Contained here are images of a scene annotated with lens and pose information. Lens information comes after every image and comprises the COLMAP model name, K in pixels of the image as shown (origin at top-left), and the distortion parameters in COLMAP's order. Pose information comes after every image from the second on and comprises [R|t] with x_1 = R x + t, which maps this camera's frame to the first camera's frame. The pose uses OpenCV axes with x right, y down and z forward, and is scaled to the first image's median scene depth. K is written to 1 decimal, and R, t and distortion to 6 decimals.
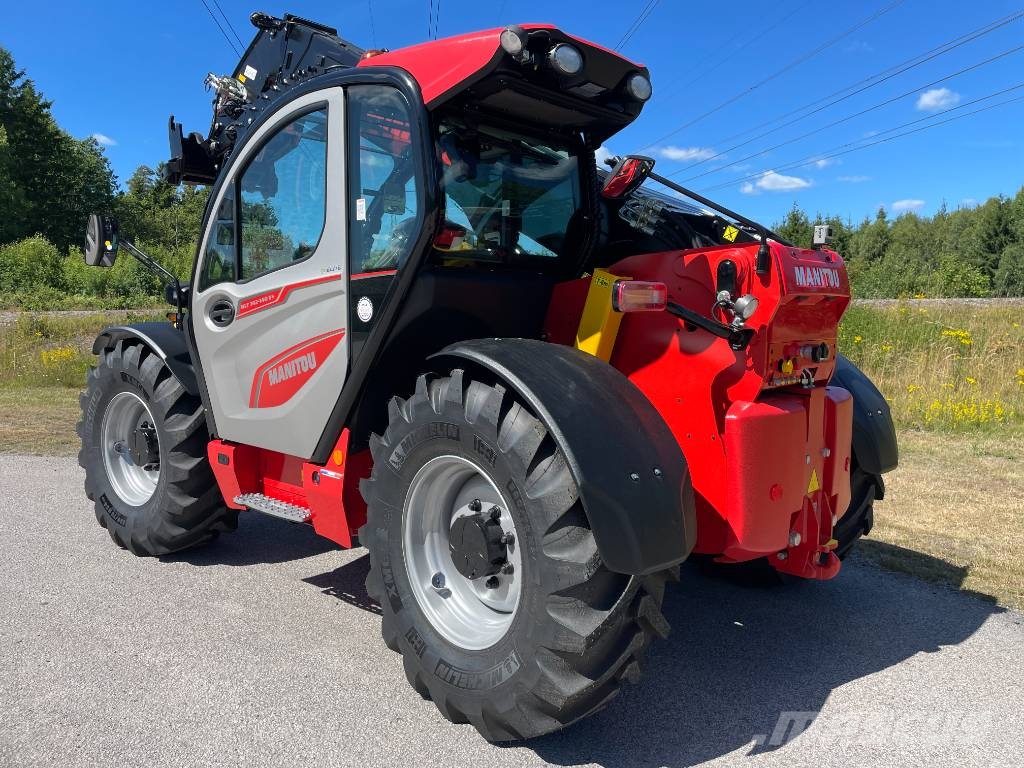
lens RADIAL K [[782.9, 0, 512.0], [0, 782.9, 384.0], [0, 0, 1]] dist [0.100077, -0.131004]
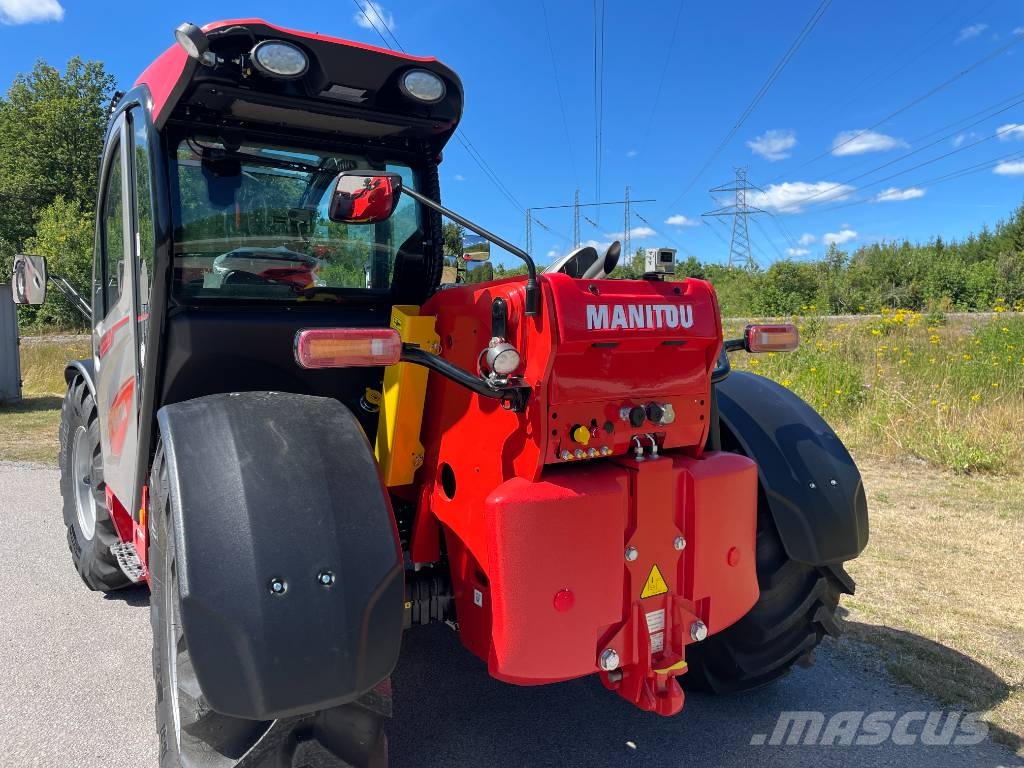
lens RADIAL K [[782.9, 0, 512.0], [0, 782.9, 384.0], [0, 0, 1]] dist [0.100077, -0.131004]
pose [[0.970236, 0.008532, -0.242010, 0.401273], [-0.012234, 0.999830, -0.013800, -0.051505], [0.241851, 0.016350, 0.970176, 0.211483]]
